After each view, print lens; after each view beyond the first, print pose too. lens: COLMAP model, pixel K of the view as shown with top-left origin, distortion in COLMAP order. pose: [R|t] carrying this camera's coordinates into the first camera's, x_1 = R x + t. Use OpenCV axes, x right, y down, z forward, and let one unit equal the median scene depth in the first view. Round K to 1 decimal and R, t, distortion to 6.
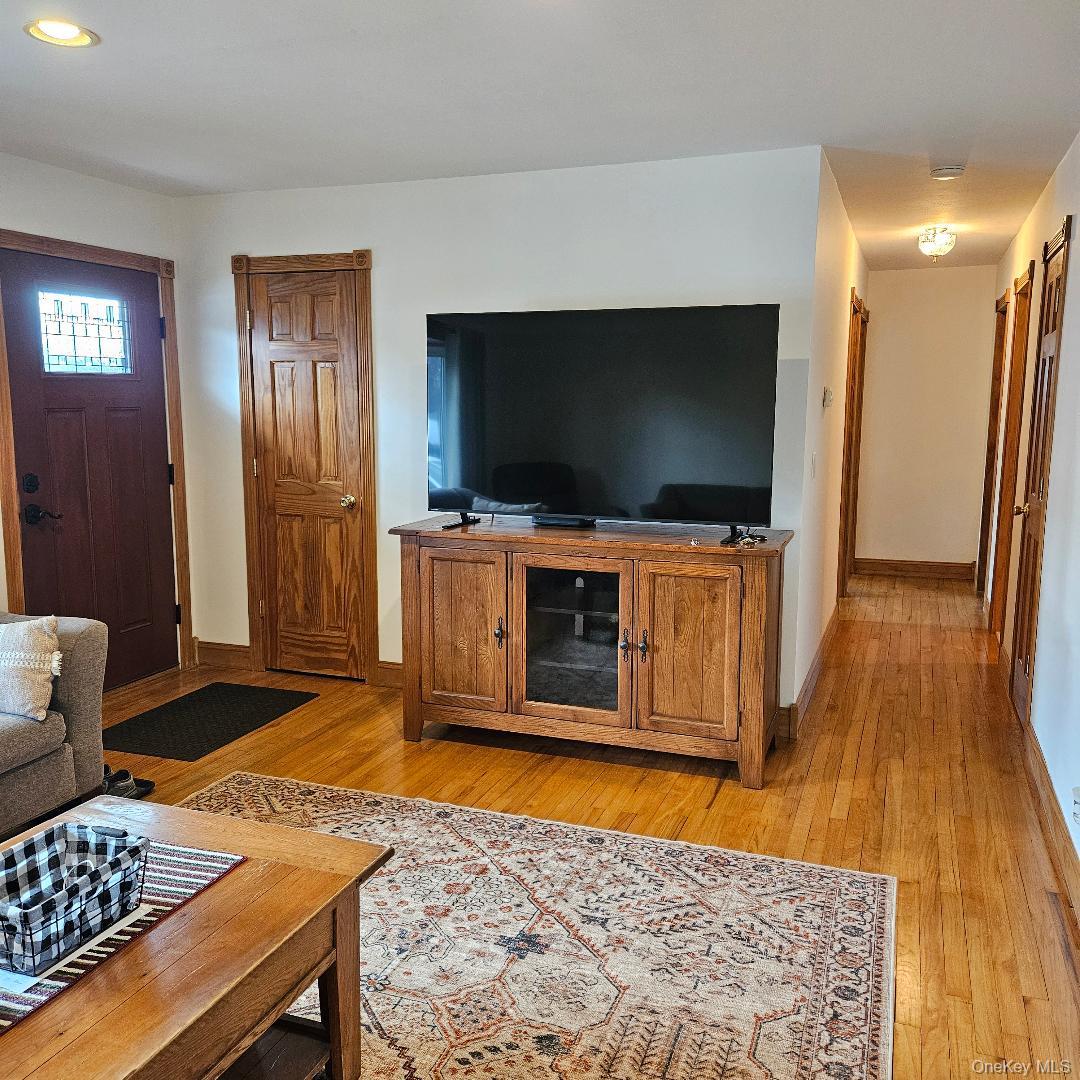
lens RADIAL K [[953.8, 0, 554.6], [0, 953.8, 528.3], [0, 0, 1]] dist [0.083196, -0.072302]
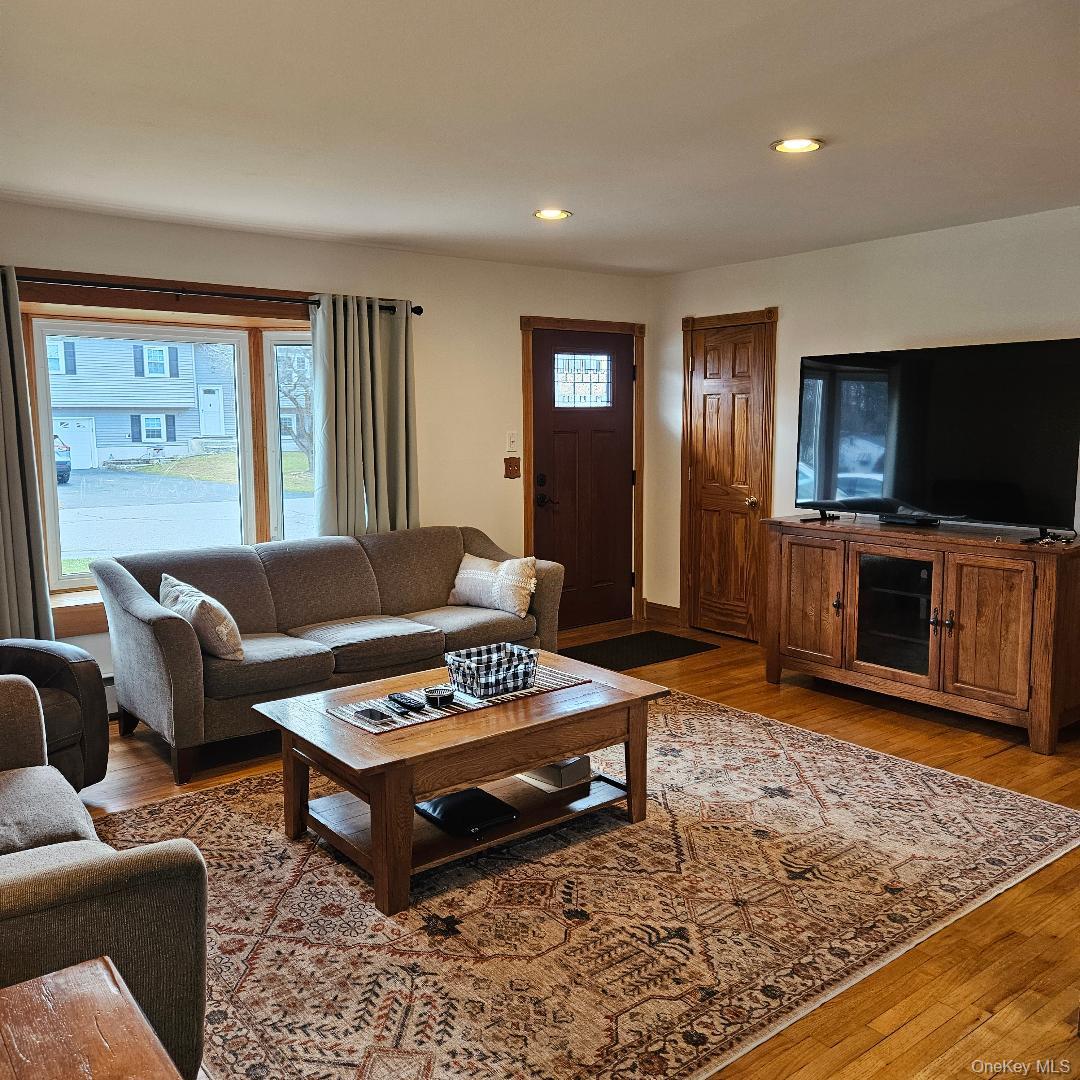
lens RADIAL K [[953.8, 0, 554.6], [0, 953.8, 528.3], [0, 0, 1]] dist [0.083196, -0.072302]
pose [[0.856846, 0.050892, -0.513054, 0.284404], [-0.061303, 0.998113, -0.003375, 0.037483], [0.511914, 0.034344, 0.858350, -0.311331]]
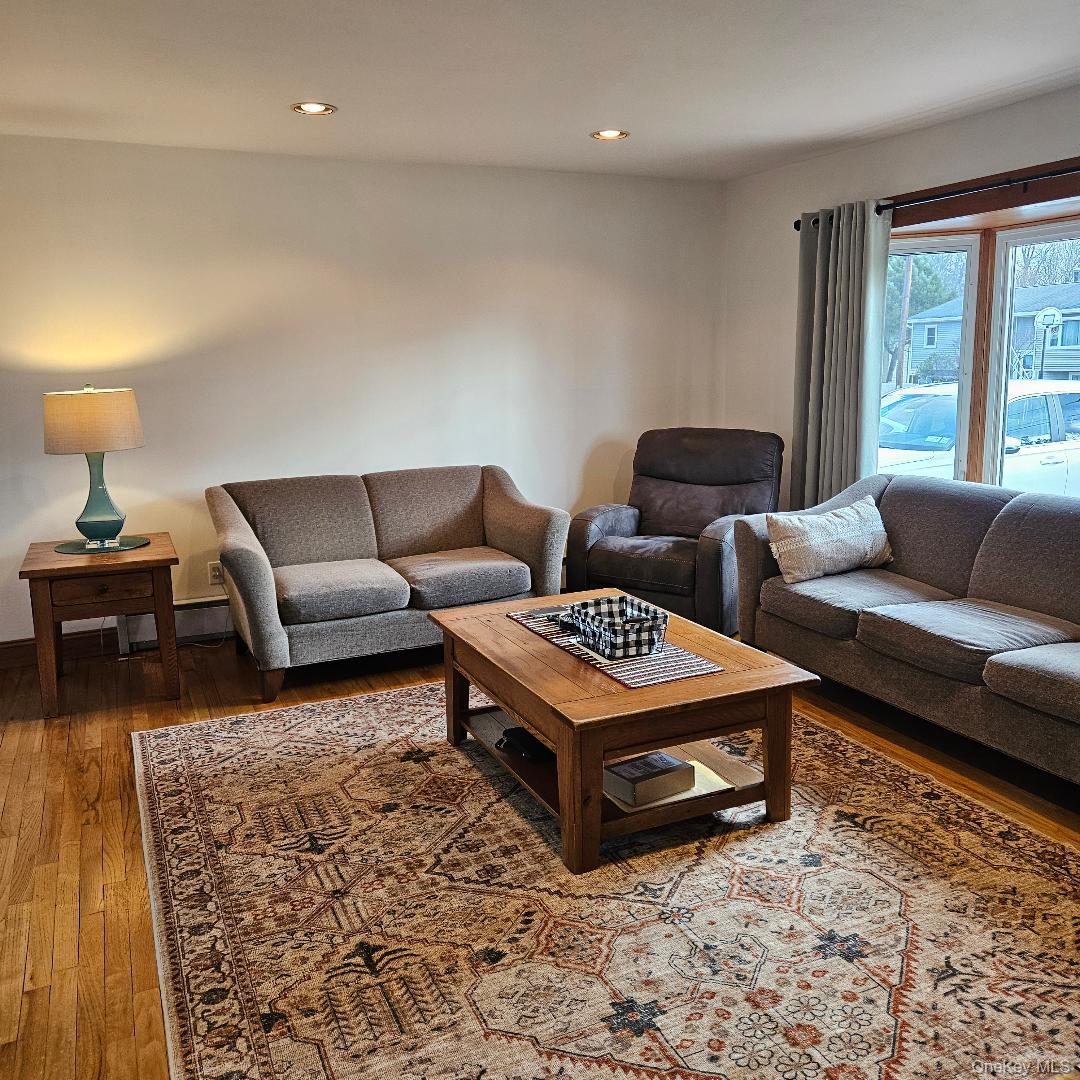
lens RADIAL K [[952.2, 0, 542.4], [0, 952.2, 613.1], [0, 0, 1]] dist [0.067341, -0.072441]
pose [[-0.707179, 0.196288, -0.679241, 0.351049], [-0.083302, 0.930868, 0.355732, -0.117224], [0.702110, 0.308148, -0.641939, 0.944035]]
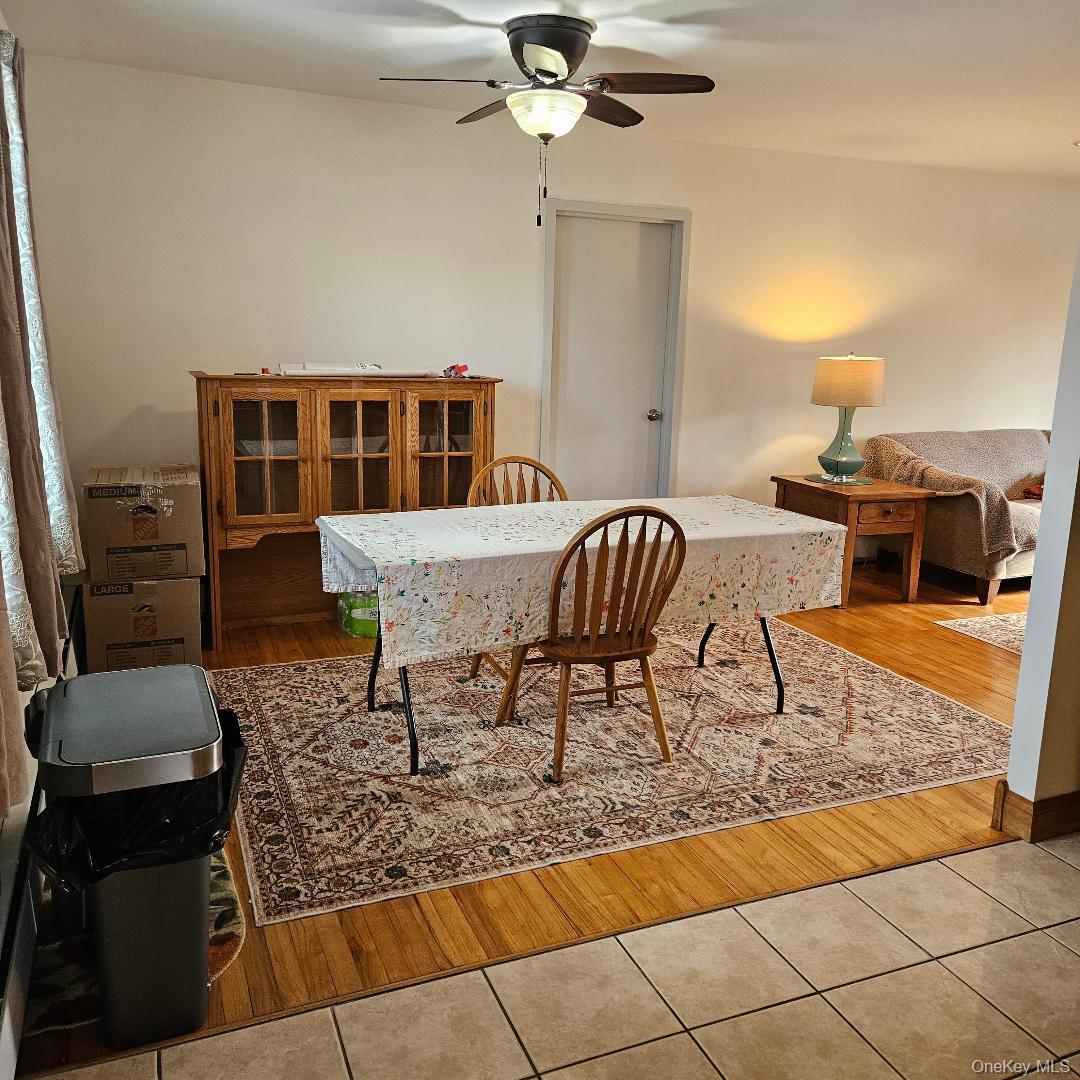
lens RADIAL K [[953.8, 0, 554.6], [0, 953.8, 528.3], [0, 0, 1]] dist [0.083196, -0.072302]
pose [[-0.681339, -0.166353, 0.712814, -0.830848], [0.075101, 0.952805, 0.294146, -0.166815], [-0.728105, 0.253946, -0.636690, 1.169083]]
